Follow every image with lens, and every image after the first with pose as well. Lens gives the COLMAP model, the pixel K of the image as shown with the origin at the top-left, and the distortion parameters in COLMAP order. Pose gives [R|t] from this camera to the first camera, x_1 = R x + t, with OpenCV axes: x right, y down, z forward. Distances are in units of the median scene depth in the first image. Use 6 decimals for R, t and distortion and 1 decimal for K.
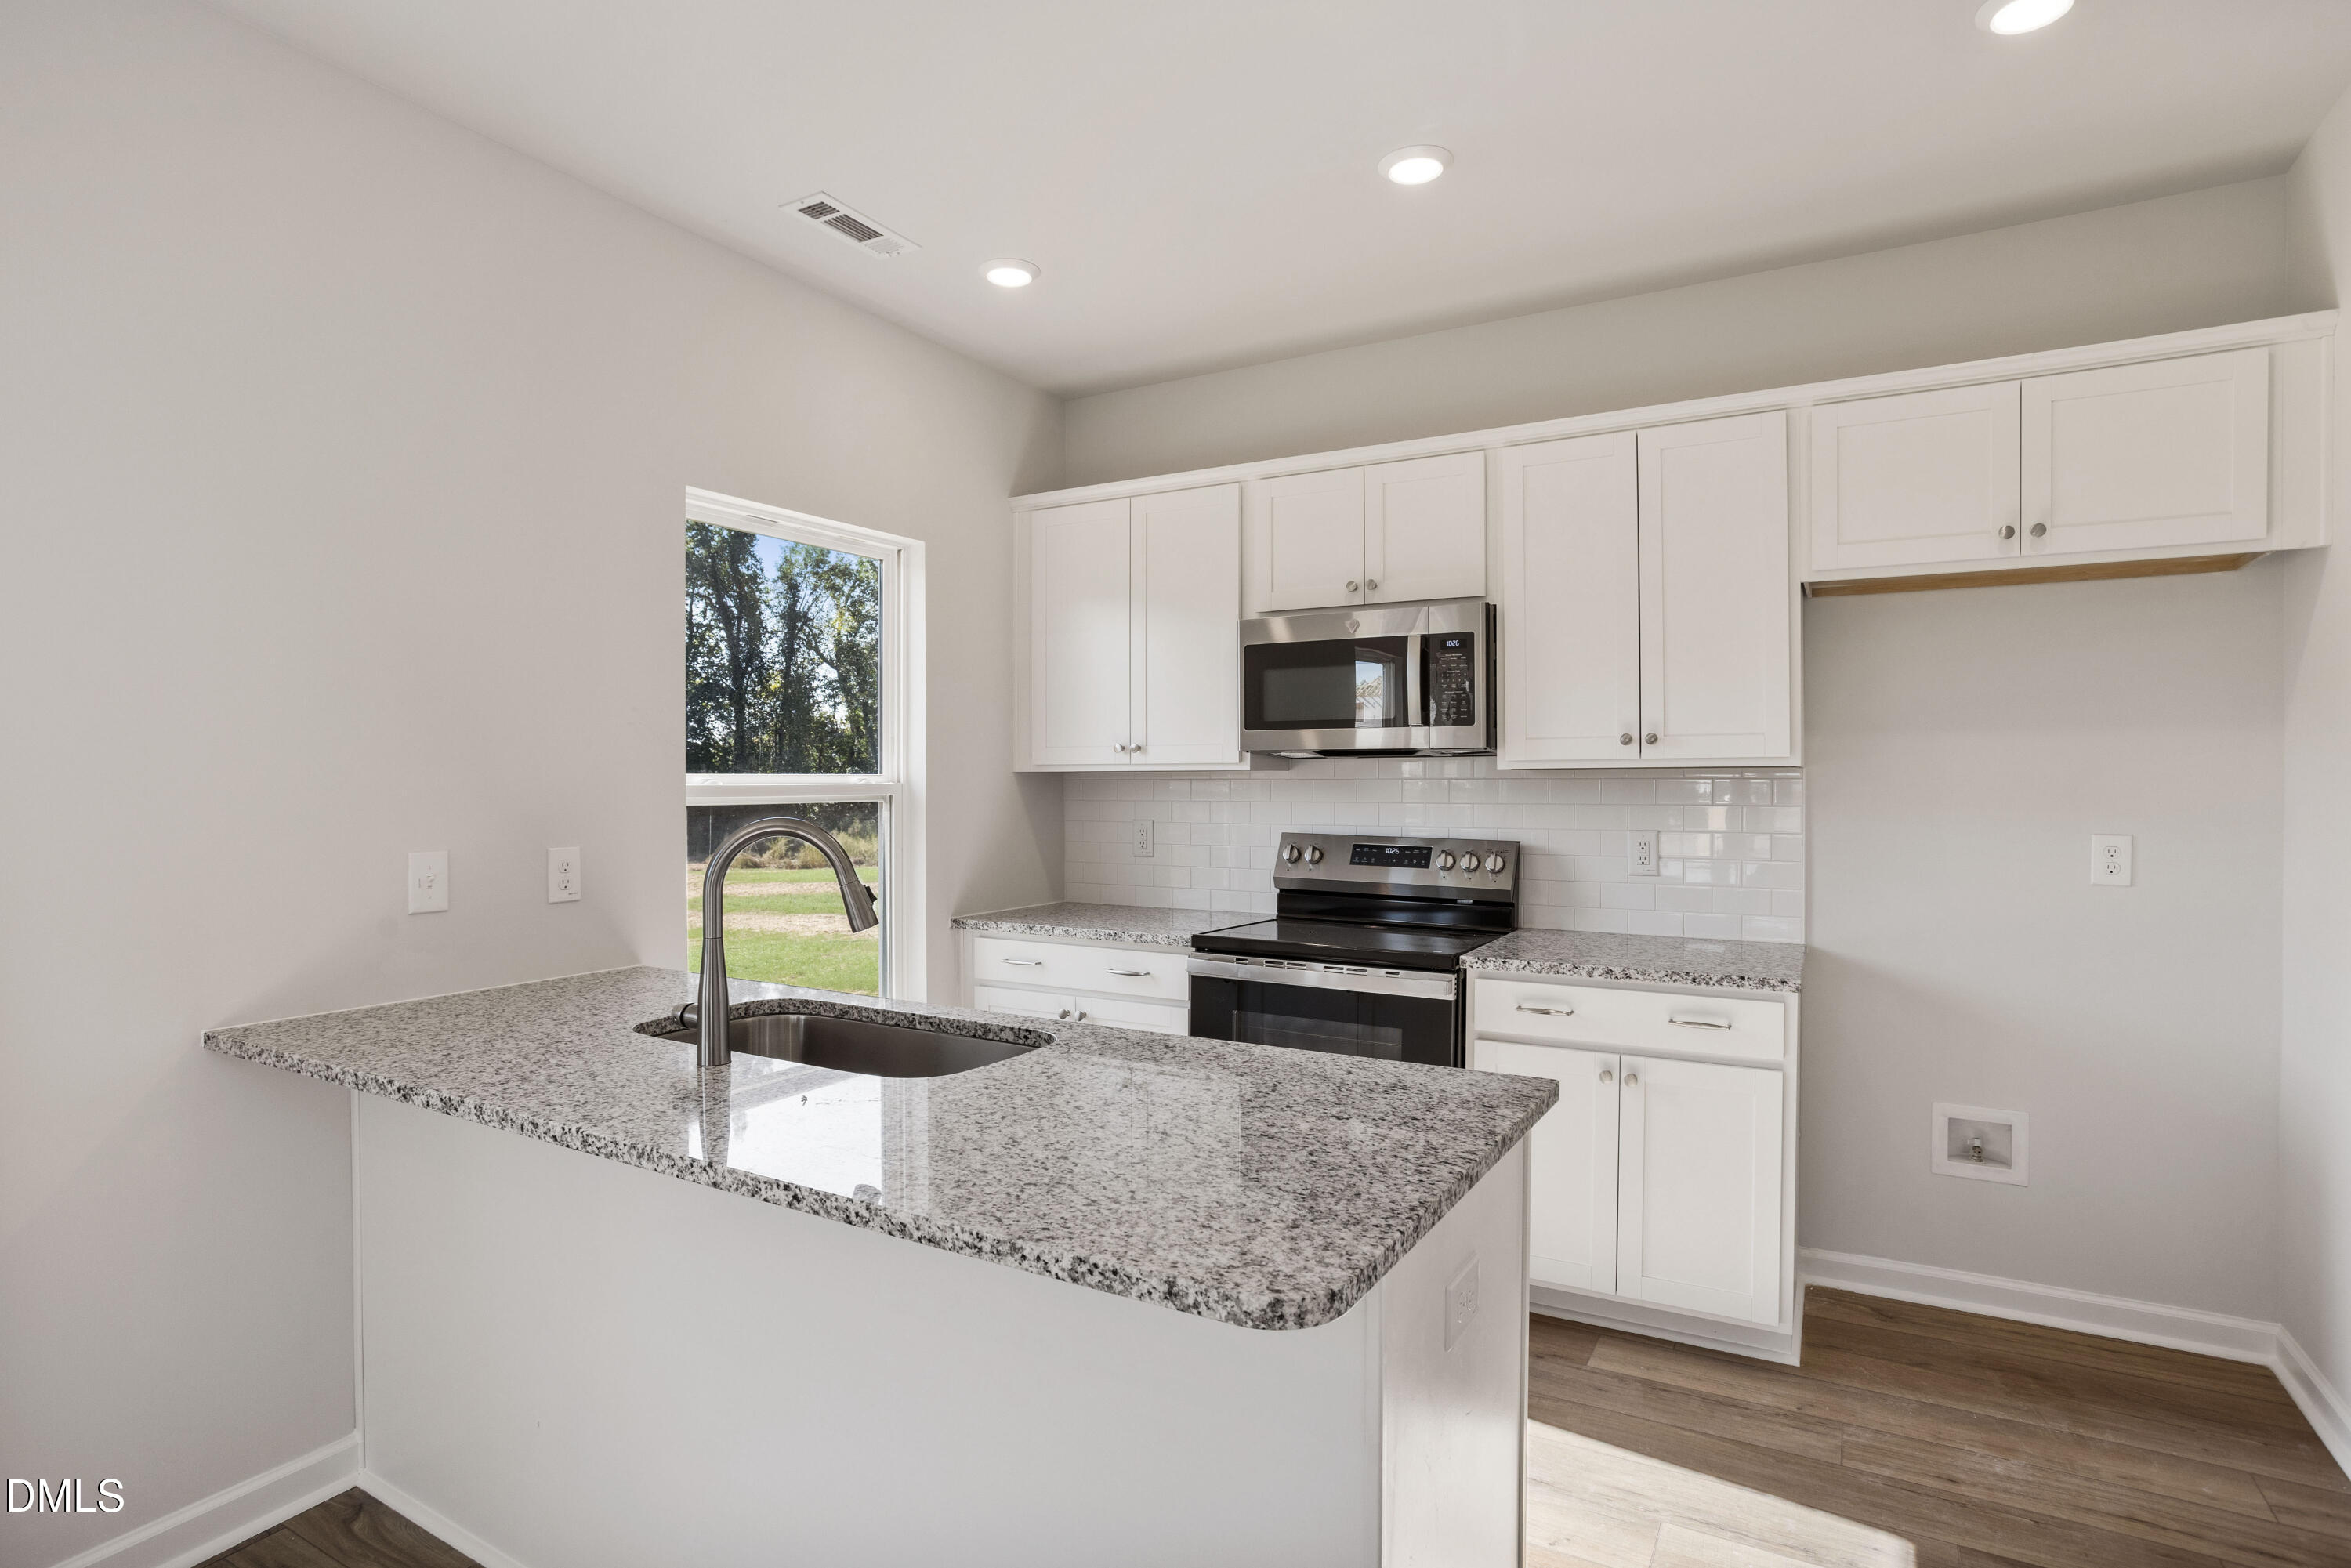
lens RADIAL K [[1246.8, 0, 1176.6], [0, 1246.8, 785.3], [0, 0, 1]] dist [-0.021875, -0.003371]
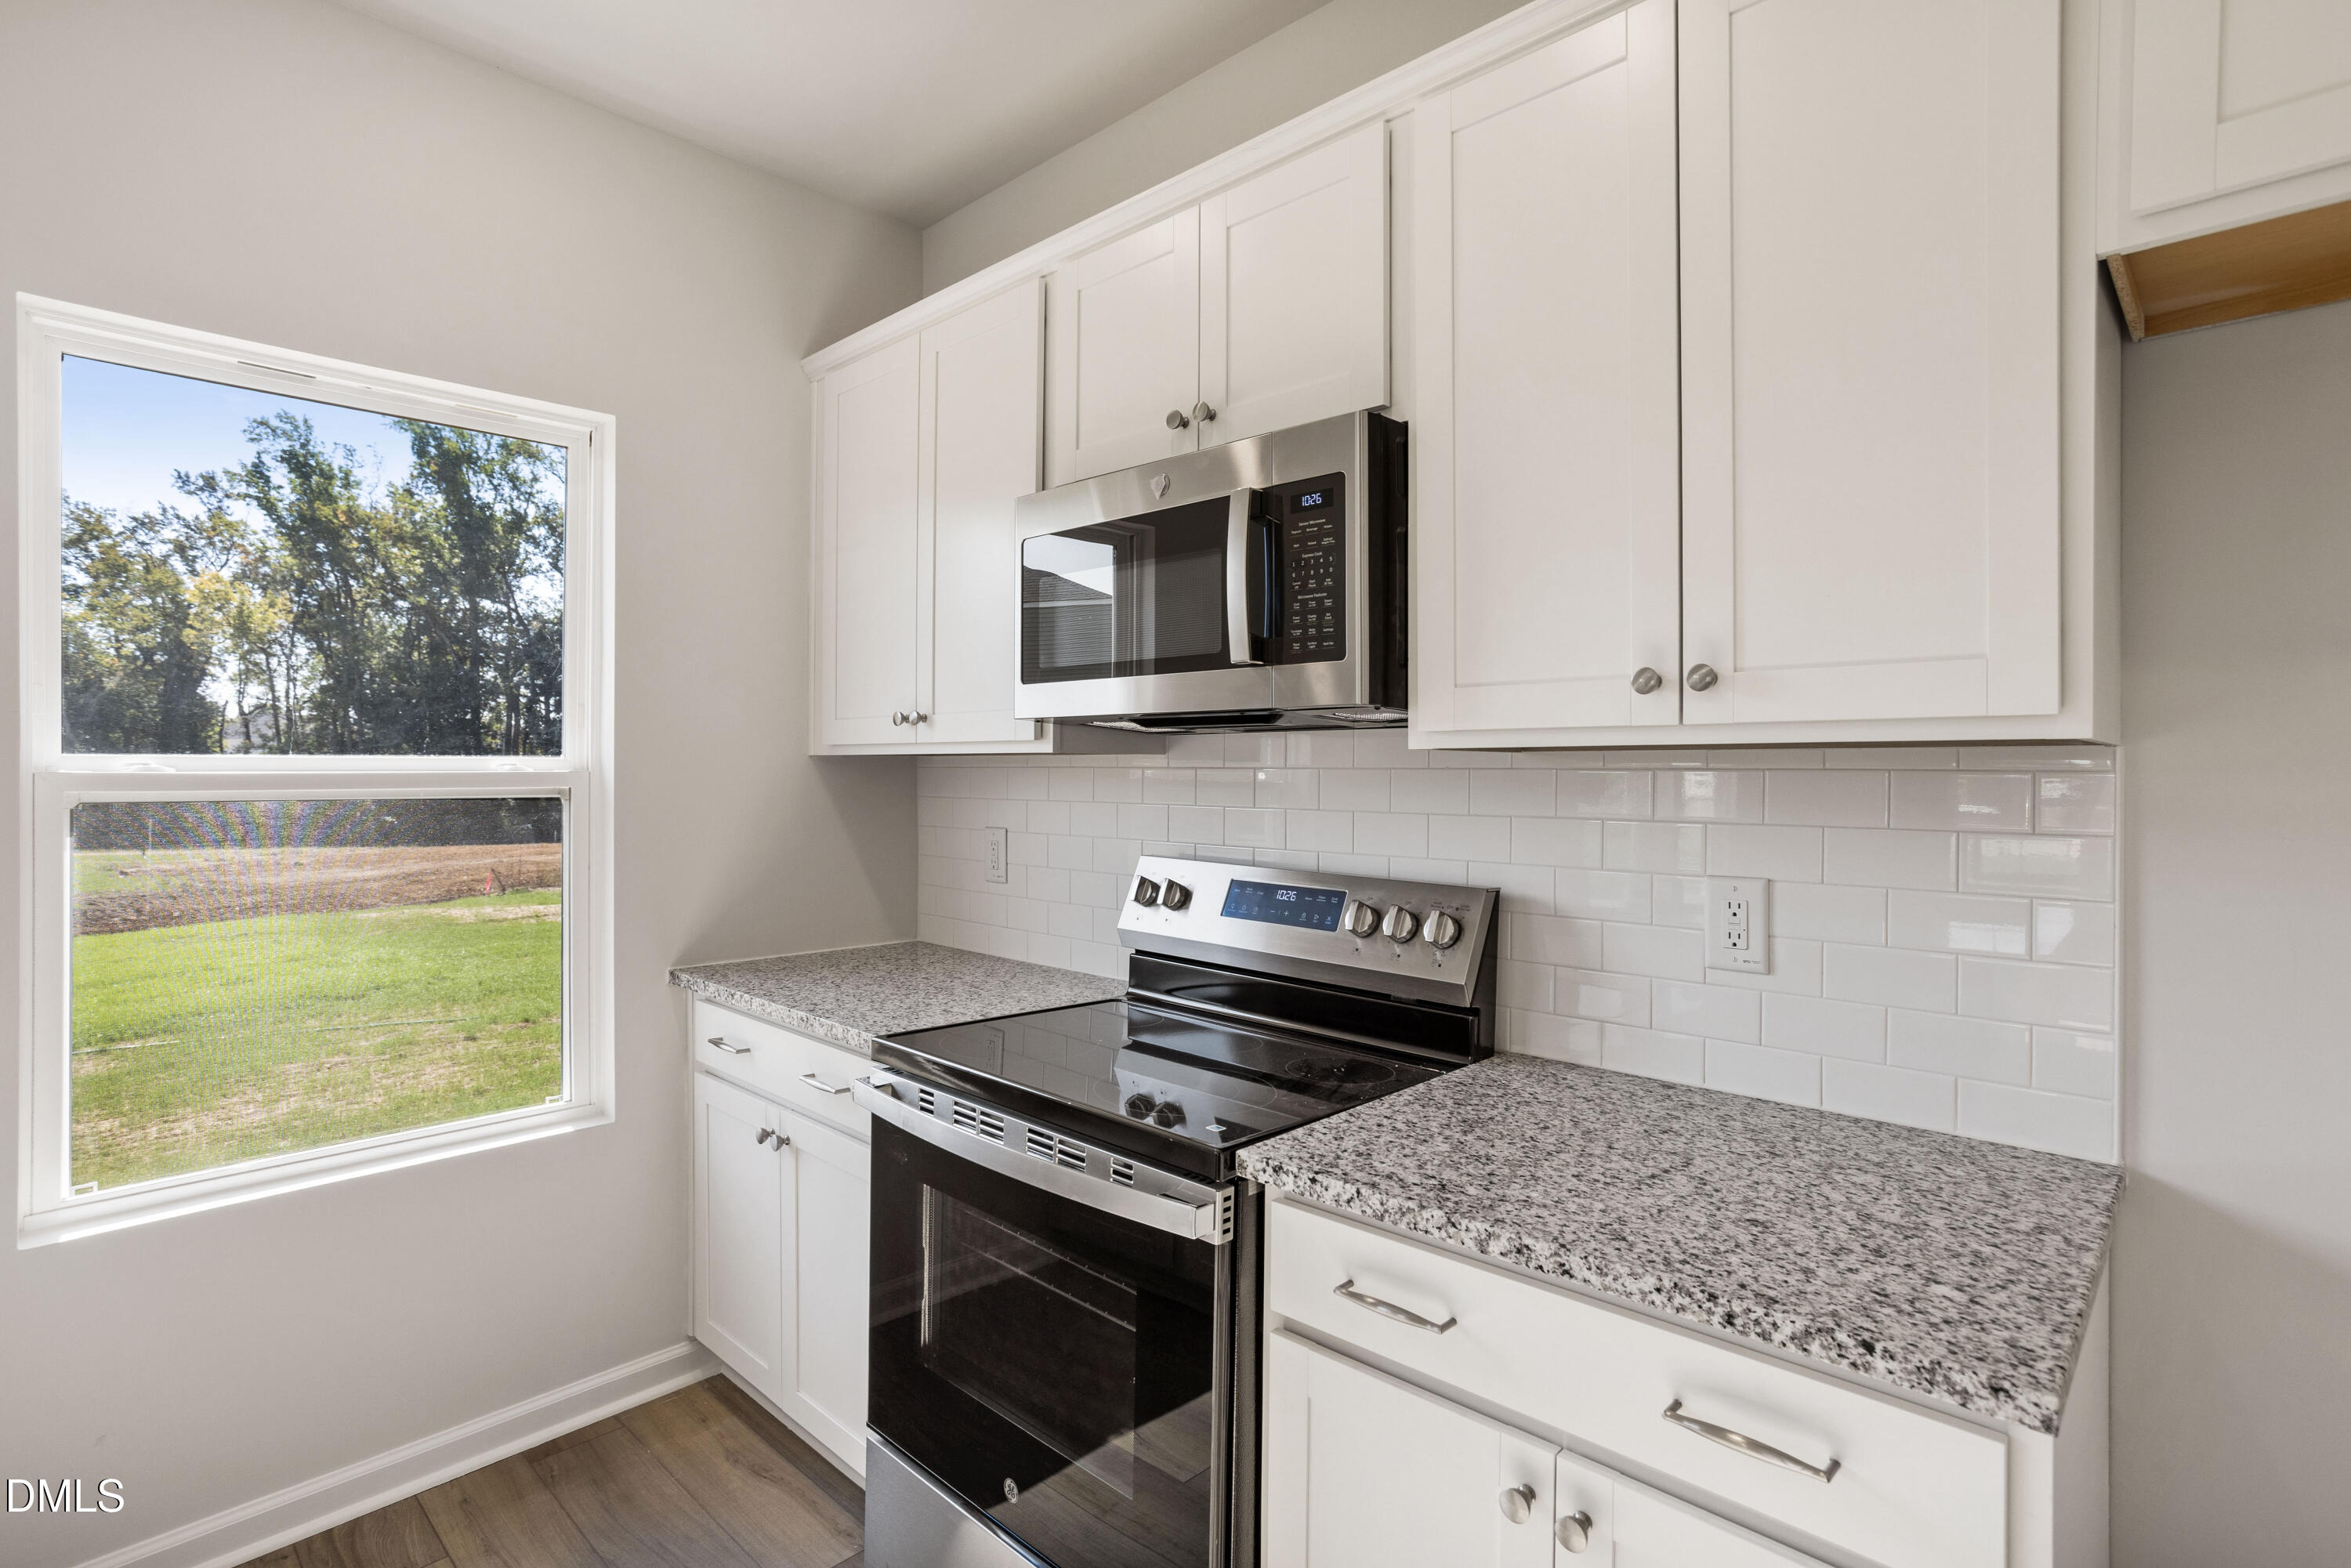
lens RADIAL K [[1166.9, 0, 1185.5], [0, 1166.9, 773.9], [0, 0, 1]] dist [-0.020234, 0.009709]
pose [[0.968354, 0.005939, -0.249510, 0.285428], [-0.005809, 0.999982, 0.001256, -0.003108], [0.249513, 0.000234, 0.968371, 0.519592]]
